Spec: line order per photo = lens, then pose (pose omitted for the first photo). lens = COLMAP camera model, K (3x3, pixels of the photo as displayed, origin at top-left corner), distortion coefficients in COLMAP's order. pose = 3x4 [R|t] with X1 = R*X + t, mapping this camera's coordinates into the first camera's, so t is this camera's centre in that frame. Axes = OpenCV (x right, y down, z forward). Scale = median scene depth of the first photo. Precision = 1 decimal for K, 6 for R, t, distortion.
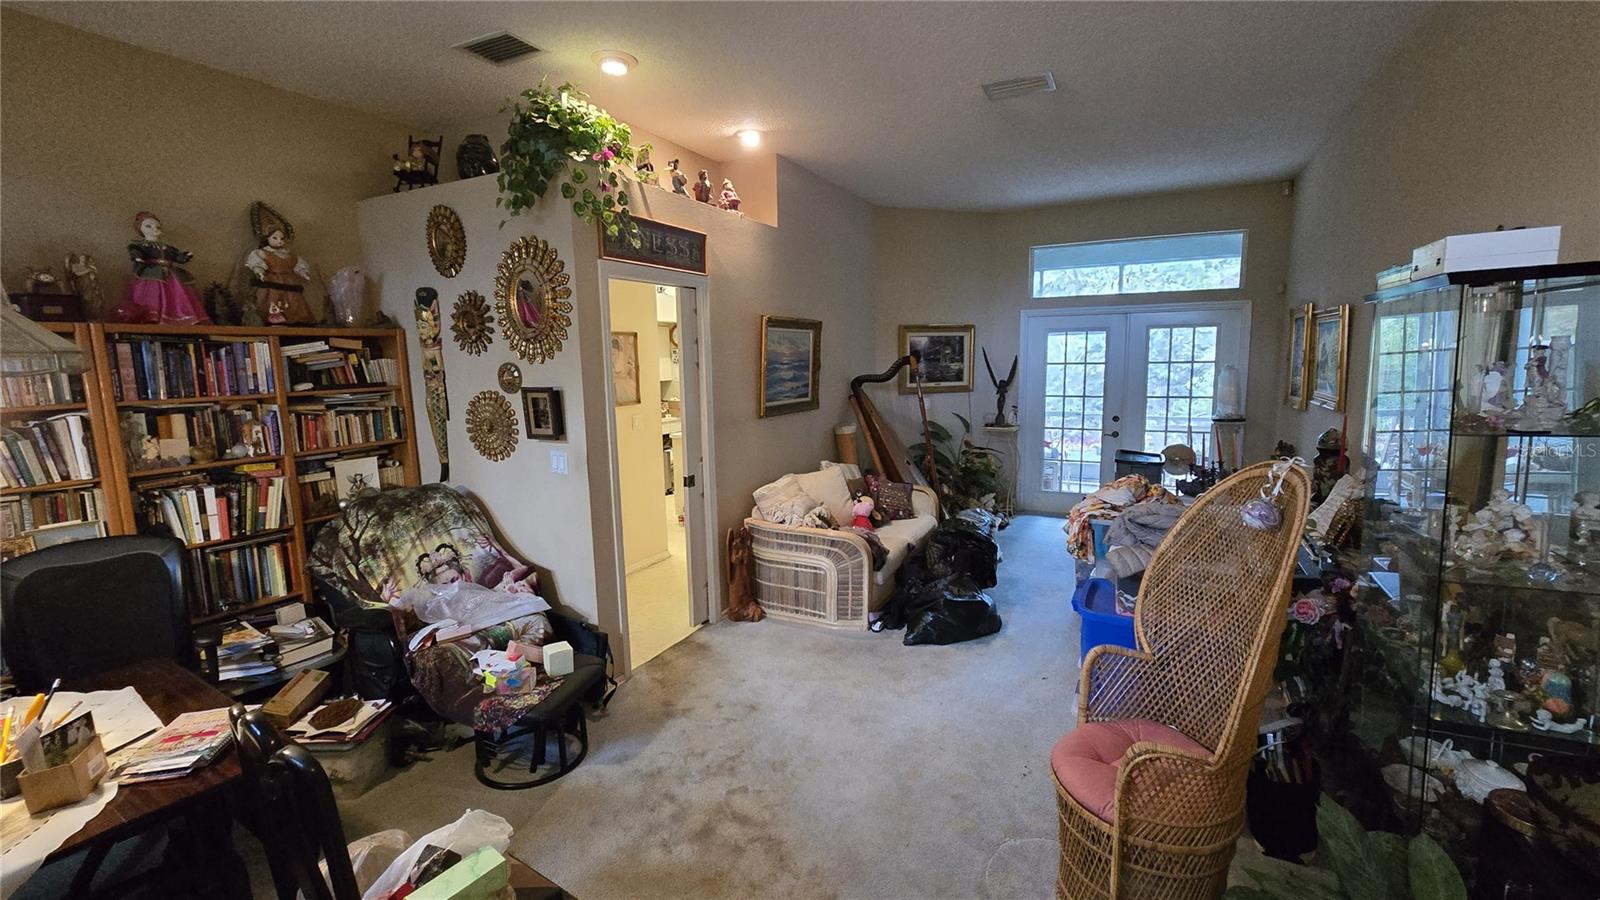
lens RADIAL K [[659.8, 0, 802.8], [0, 659.8, 443.3], [0, 0, 1]] dist [-0.002184, -0.000725]
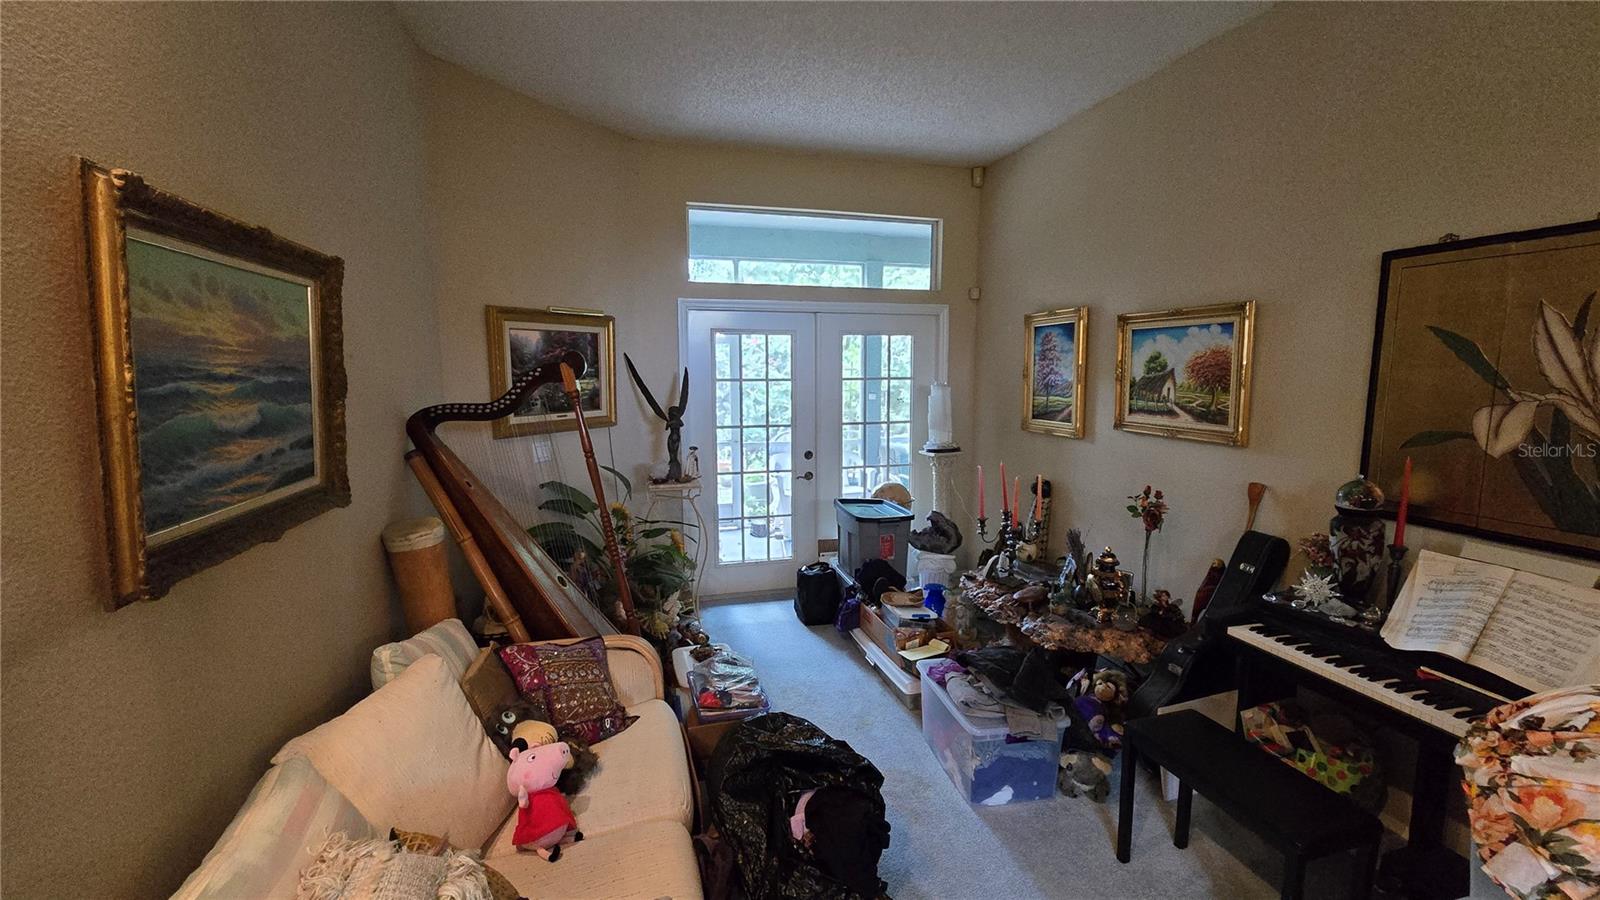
lens RADIAL K [[659.8, 0, 798.8], [0, 659.8, 451.1], [0, 0, 1]] dist [-0.002184, -0.000725]
pose [[0.743748, -0.068635, 0.664927, -0.027486], [0.077419, 0.996865, 0.016302, -0.061131], [-0.663962, 0.039353, 0.746730, 0.510634]]
